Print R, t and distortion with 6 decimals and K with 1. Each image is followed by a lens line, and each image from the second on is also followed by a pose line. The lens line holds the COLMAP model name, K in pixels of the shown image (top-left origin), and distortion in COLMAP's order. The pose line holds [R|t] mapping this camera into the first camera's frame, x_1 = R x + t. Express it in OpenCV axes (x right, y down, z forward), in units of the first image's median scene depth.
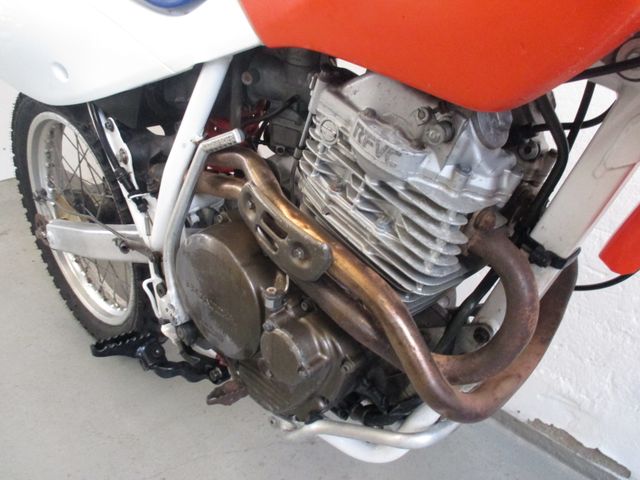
lens RADIAL K [[530.4, 0, 309.5], [0, 530.4, 240.2], [0, 0, 1]] dist [0.004136, 0.001703]
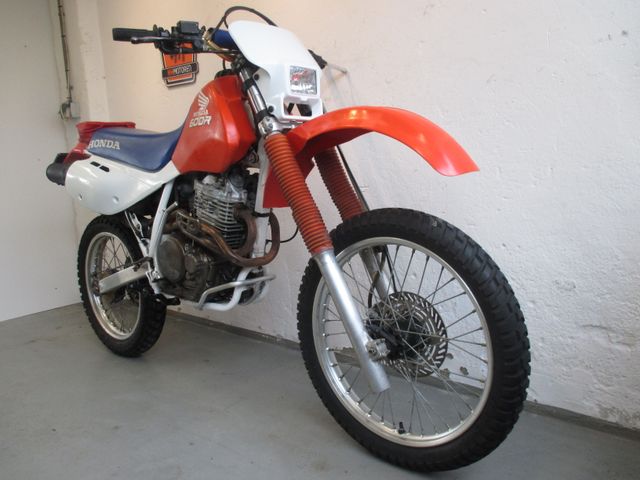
lens RADIAL K [[529.8, 0, 320.0], [0, 529.8, 240.0], [0, 0, 1]] dist [-0.014029, -0.001804]
pose [[0.993510, -0.104275, 0.045437, 0.519659], [0.113680, 0.923750, -0.365736, 1.187217], [-0.003835, 0.368528, 0.929609, -1.756183]]
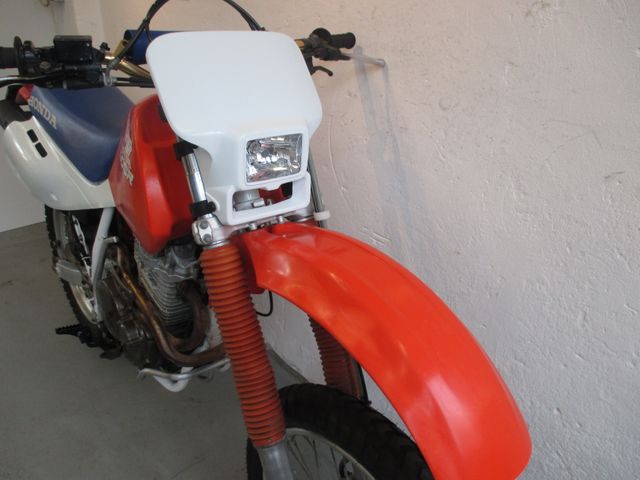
lens RADIAL K [[529.8, 0, 320.0], [0, 529.8, 240.0], [0, 0, 1]] dist [-0.014029, -0.001804]
pose [[0.995176, 0.045677, -0.086827, 0.888628], [-0.049159, 0.998053, -0.038386, -0.140412], [0.084904, 0.042469, 0.995484, -1.131362]]
